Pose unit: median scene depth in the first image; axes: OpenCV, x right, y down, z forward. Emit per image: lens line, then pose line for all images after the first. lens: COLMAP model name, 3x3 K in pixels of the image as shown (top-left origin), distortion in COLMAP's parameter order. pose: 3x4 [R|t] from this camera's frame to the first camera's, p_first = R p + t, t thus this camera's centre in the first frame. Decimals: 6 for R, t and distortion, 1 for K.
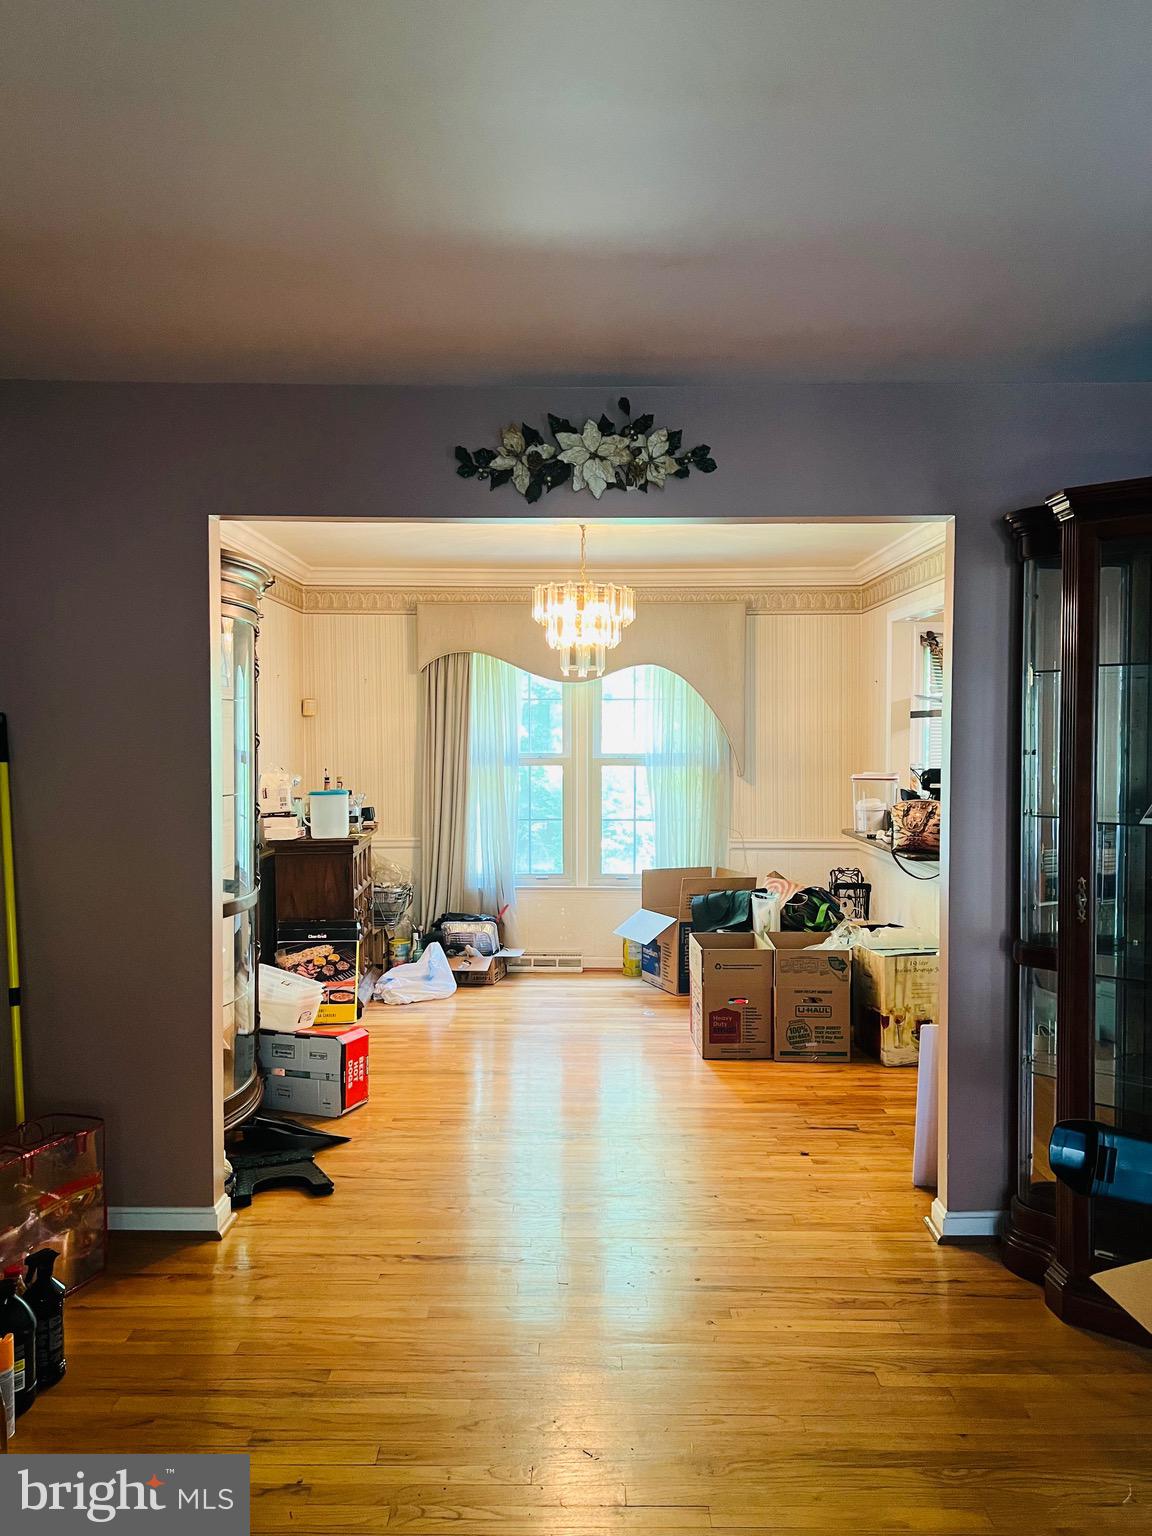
lens RADIAL K [[1230.0, 0, 547.2], [0, 1230.0, 773.7], [0, 0, 1]] dist [0.143186, -0.320533]
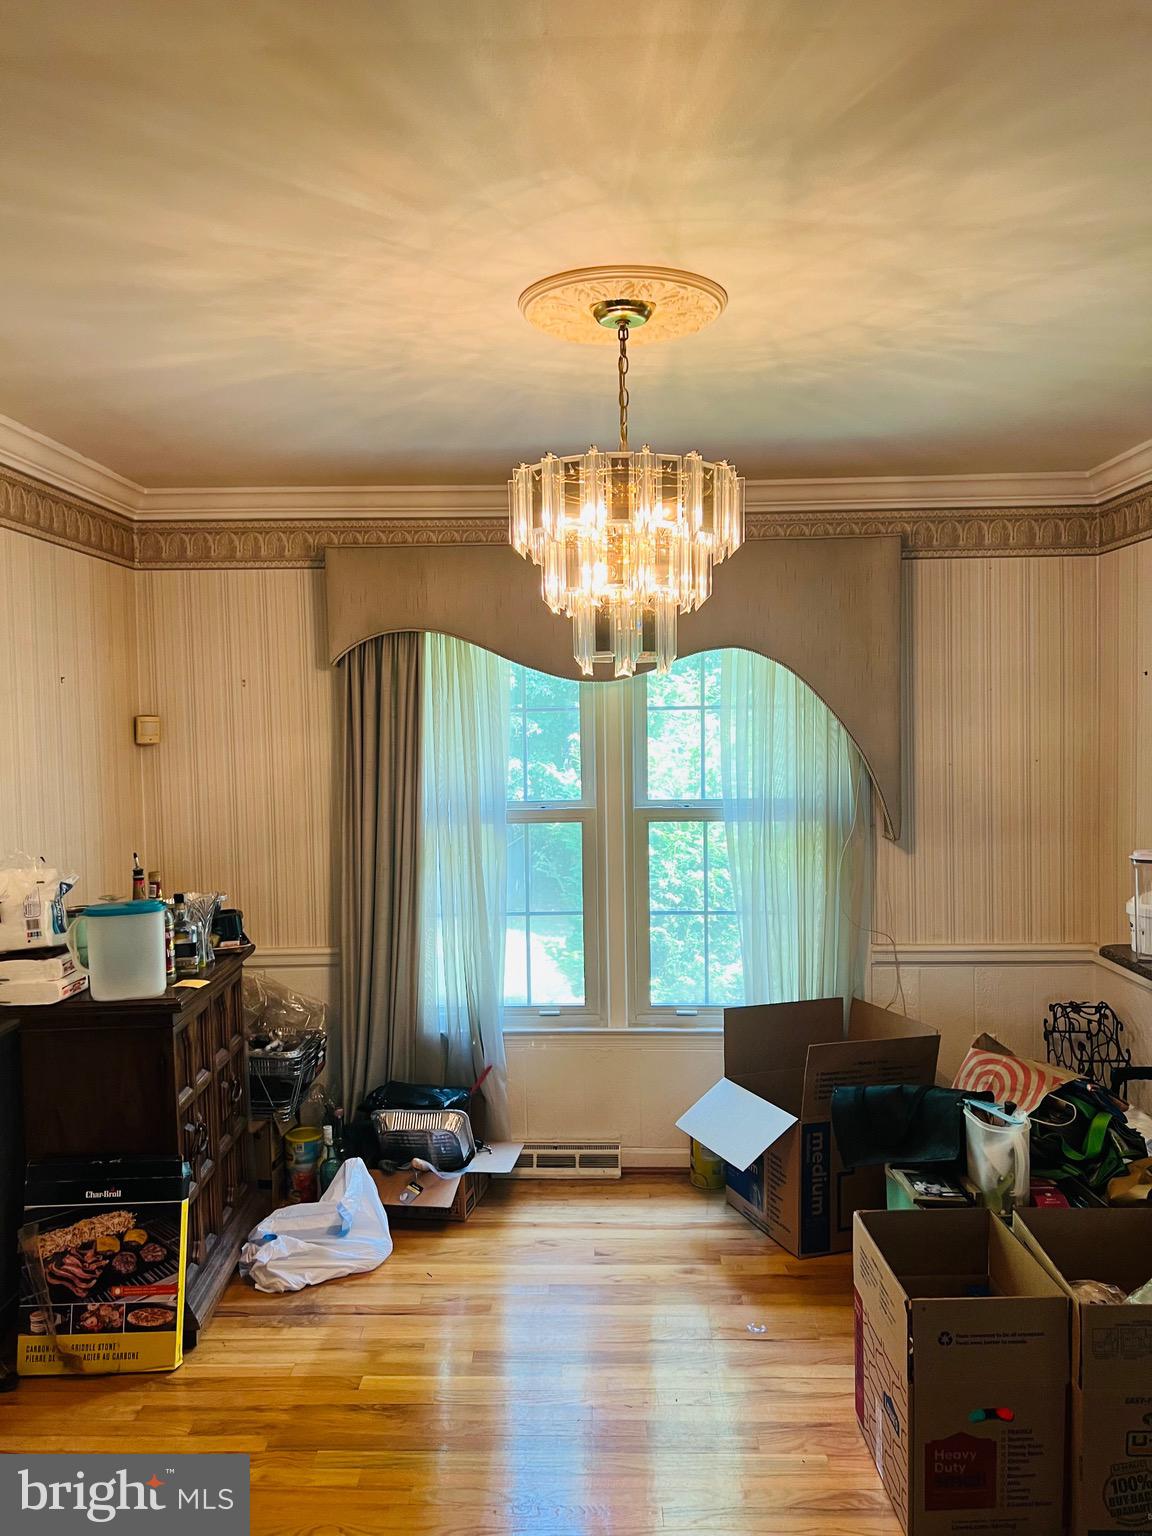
lens RADIAL K [[1230.0, 0, 547.2], [0, 1230.0, 773.7], [0, 0, 1]] dist [0.143186, -0.320533]
pose [[0.999795, -0.013235, -0.015332, 0.005560], [0.013408, 0.999847, 0.011218, -0.039299], [0.015181, -0.011422, 0.999820, 0.440374]]
